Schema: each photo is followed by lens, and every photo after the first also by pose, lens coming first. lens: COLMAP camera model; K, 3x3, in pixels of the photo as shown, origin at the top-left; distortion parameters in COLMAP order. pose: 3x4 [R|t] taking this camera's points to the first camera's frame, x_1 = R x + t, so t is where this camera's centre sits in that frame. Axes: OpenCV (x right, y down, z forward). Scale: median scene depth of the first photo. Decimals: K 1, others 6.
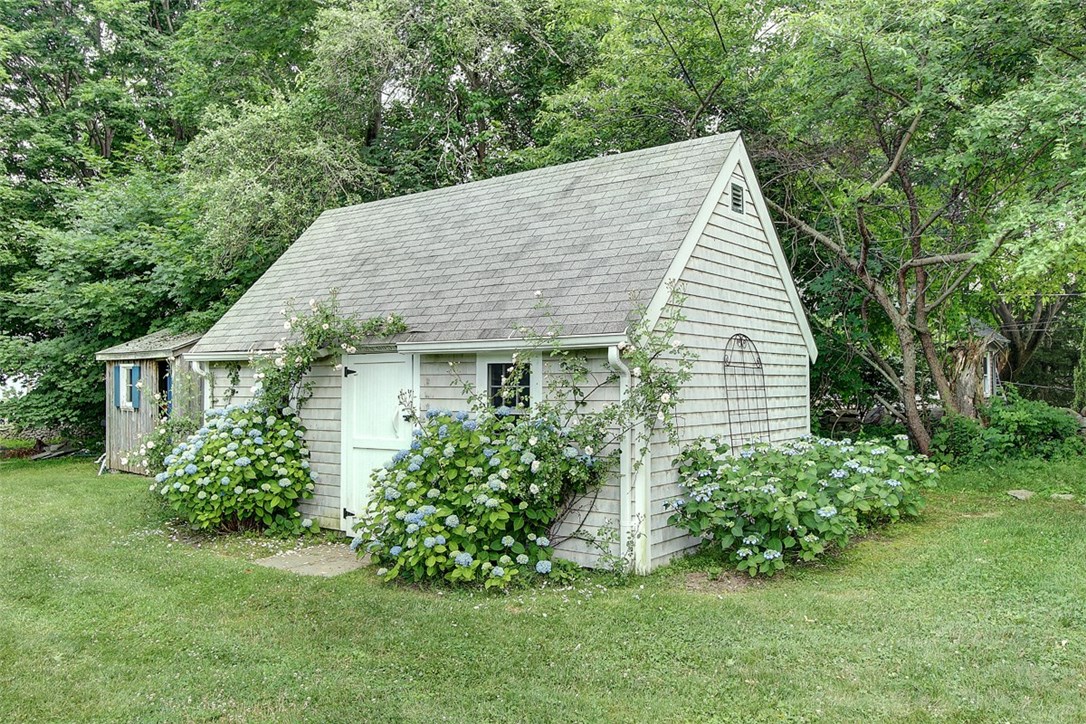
lens RADIAL K [[854.3, 0, 543.0], [0, 854.3, 362.0], [0, 0, 1]] dist [-0.000162, -0.000224]
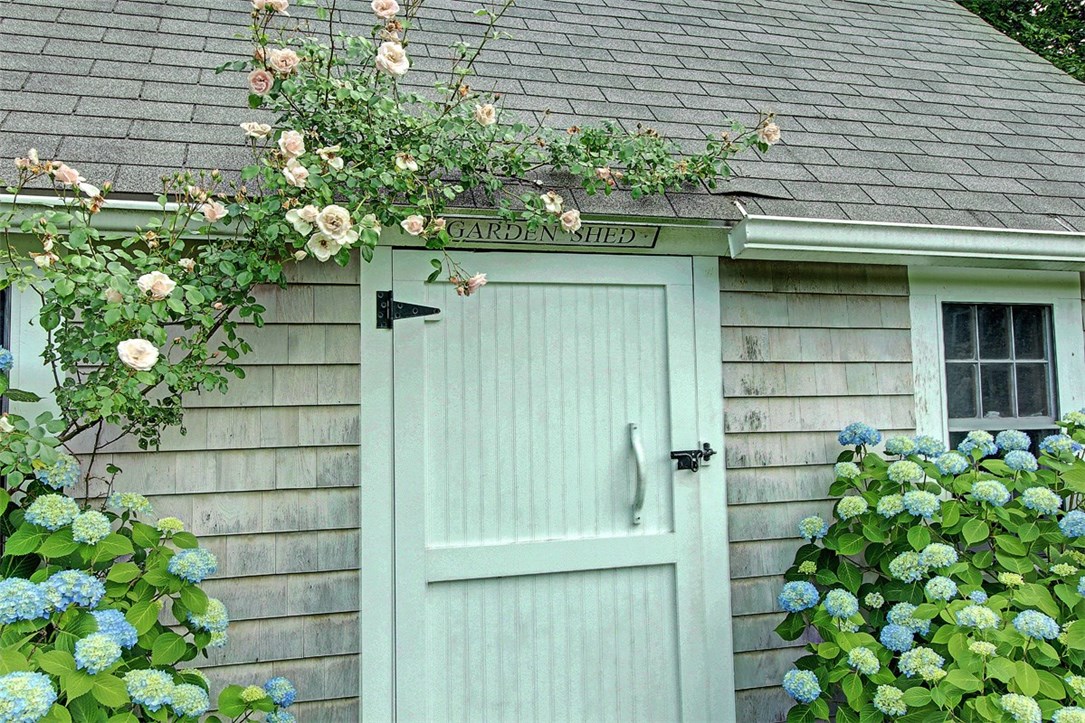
lens RADIAL K [[853.5, 0, 542.5], [0, 853.5, 361.5], [0, 0, 1]] dist [-0.000162, -0.000224]
pose [[0.611542, -0.000897, 0.791211, -0.442723], [-0.018150, 0.999720, 0.015162, 0.024636], [-0.791003, -0.023633, 0.611355, 0.843618]]
